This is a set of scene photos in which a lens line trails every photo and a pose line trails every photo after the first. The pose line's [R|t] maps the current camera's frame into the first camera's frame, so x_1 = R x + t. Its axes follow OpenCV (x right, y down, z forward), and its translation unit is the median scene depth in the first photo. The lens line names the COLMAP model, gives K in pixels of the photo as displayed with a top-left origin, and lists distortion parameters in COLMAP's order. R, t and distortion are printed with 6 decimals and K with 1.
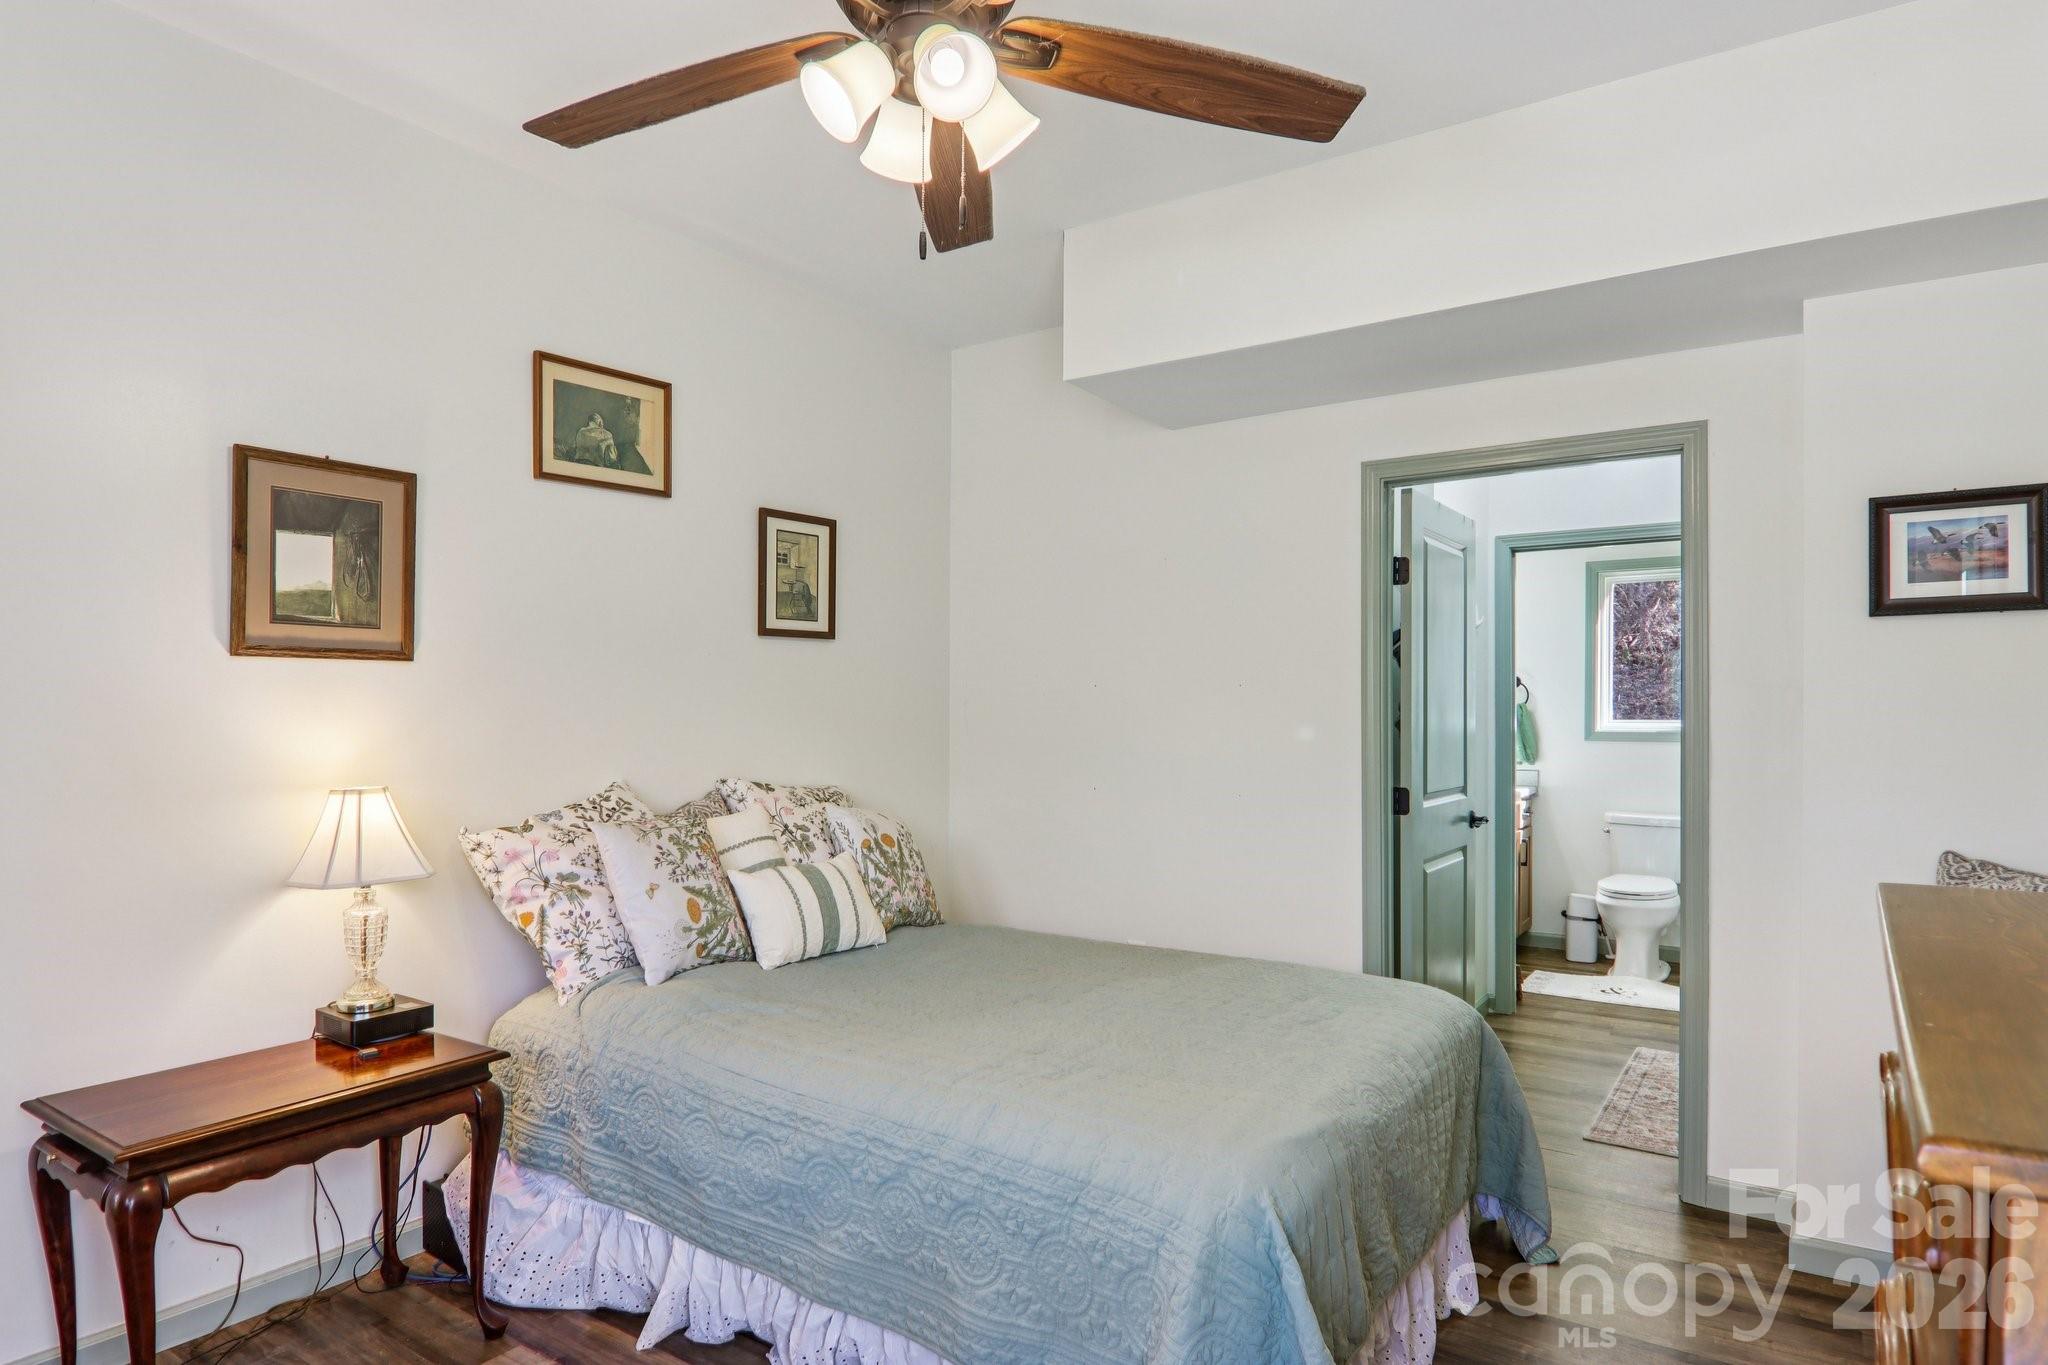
lens RADIAL K [[1153.9, 0, 1016.3], [0, 1153.9, 702.2], [0, 0, 1]] dist [-0.003562, -0.003910]
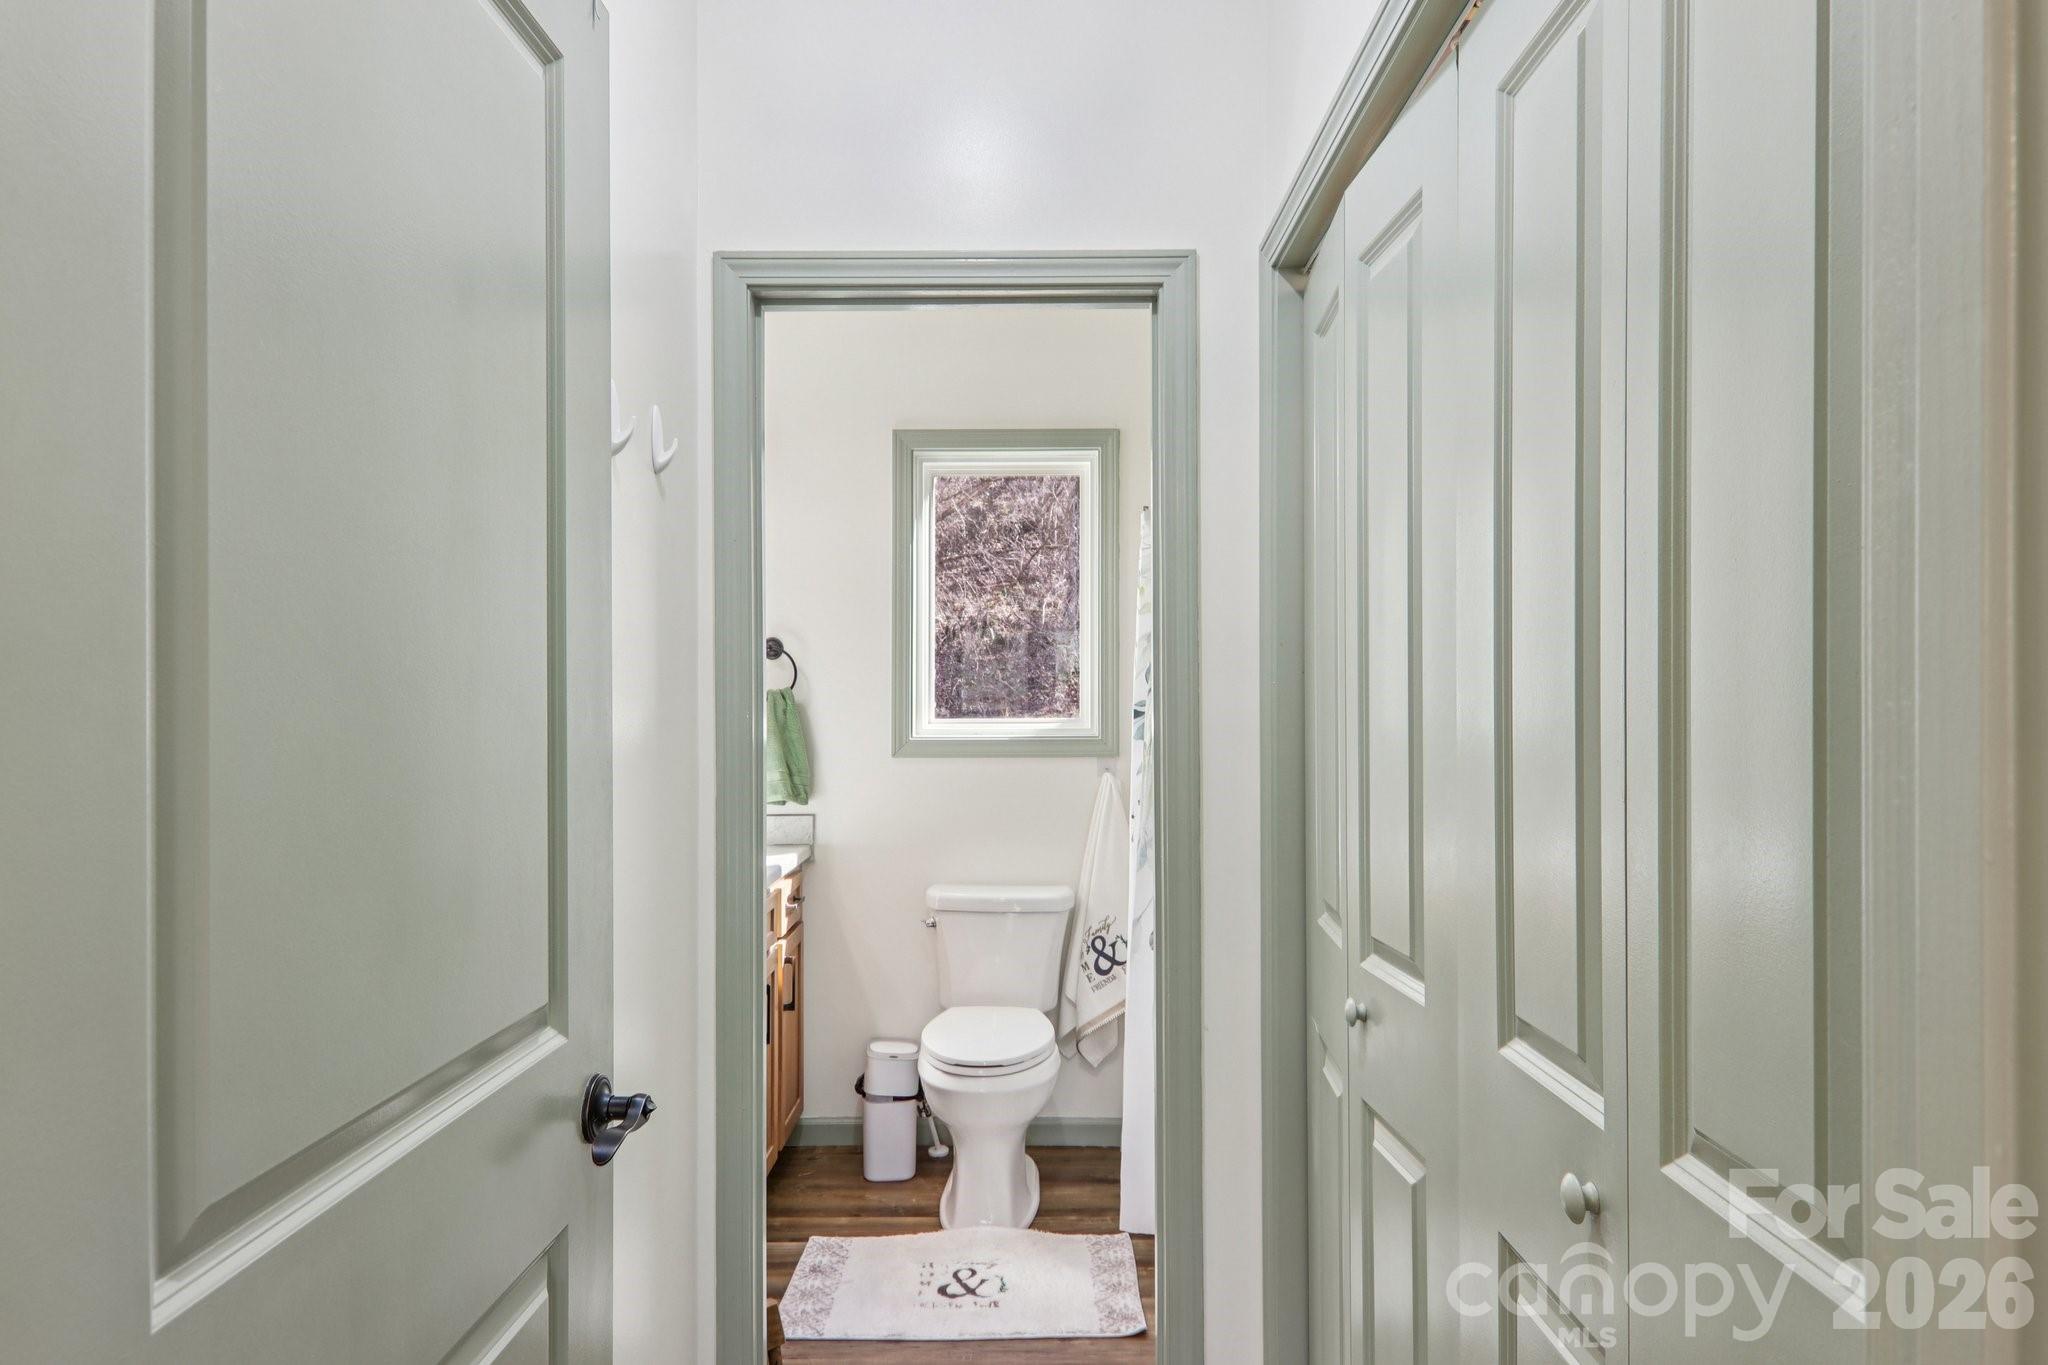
lens RADIAL K [[1218.7, 0, 995.6], [0, 1218.7, 722.3], [0, 0, 1]] dist [-0.005425, -0.002820]
pose [[0.837360, -0.010070, 0.546559, 0.275662], [-0.001144, 0.999796, 0.020173, 0.005895], [-0.546651, -0.017518, 0.837177, 0.617183]]
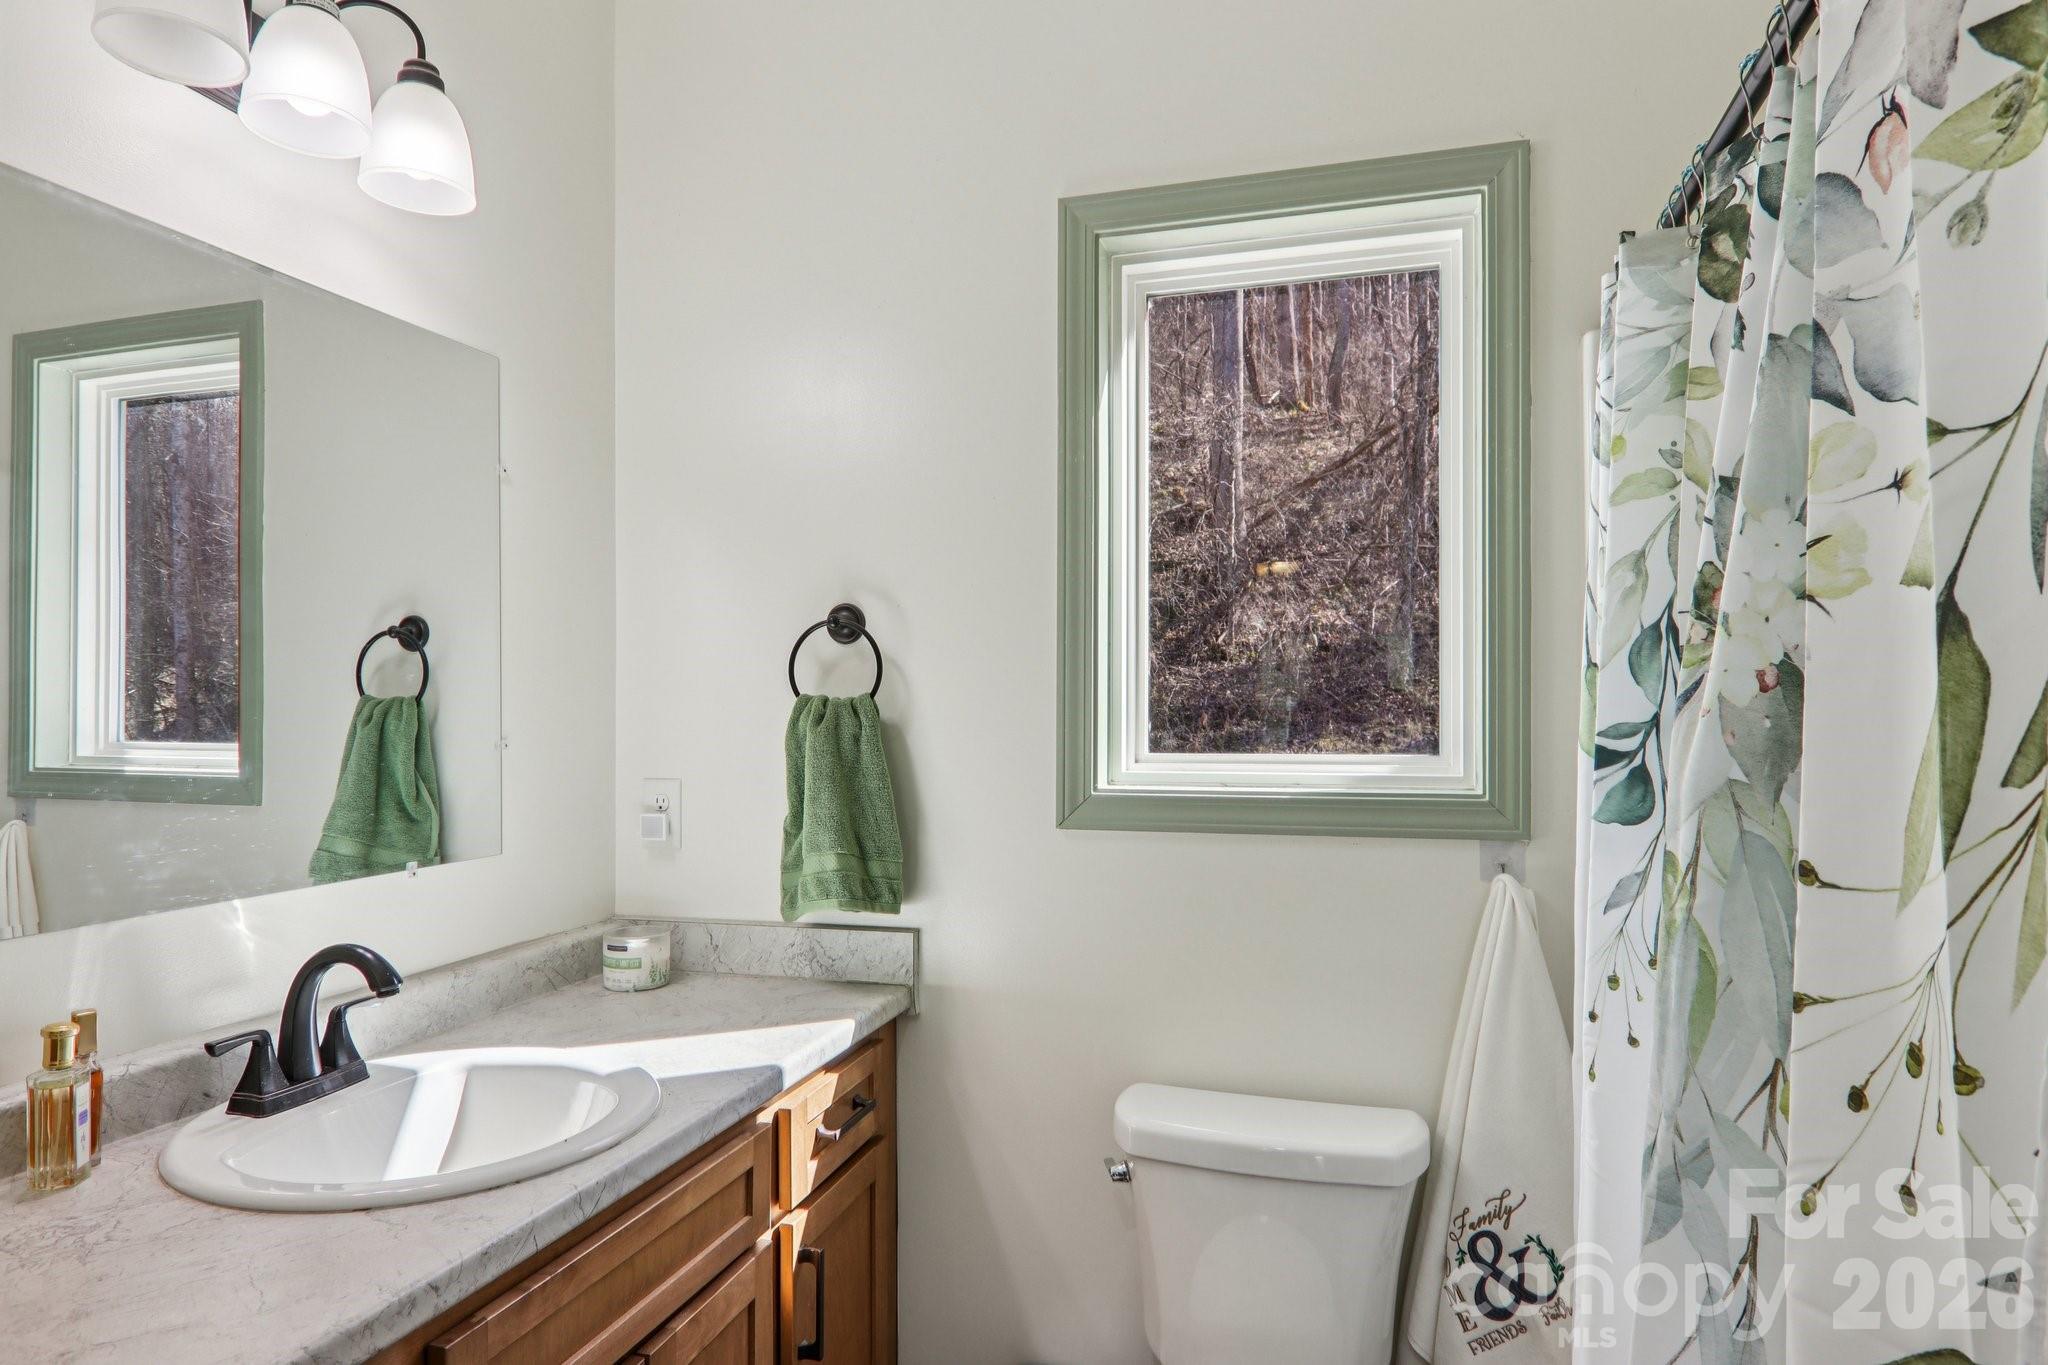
lens RADIAL K [[1218.7, 0, 987.0], [0, 1218.7, 703.5], [0, 0, 1]] dist [-0.005425, -0.002820]
pose [[0.952264, 0.003074, 0.305261, 0.484072], [-0.002159, 0.999992, -0.003334, 0.004306], [-0.305268, 0.002516, 0.952263, 0.904753]]
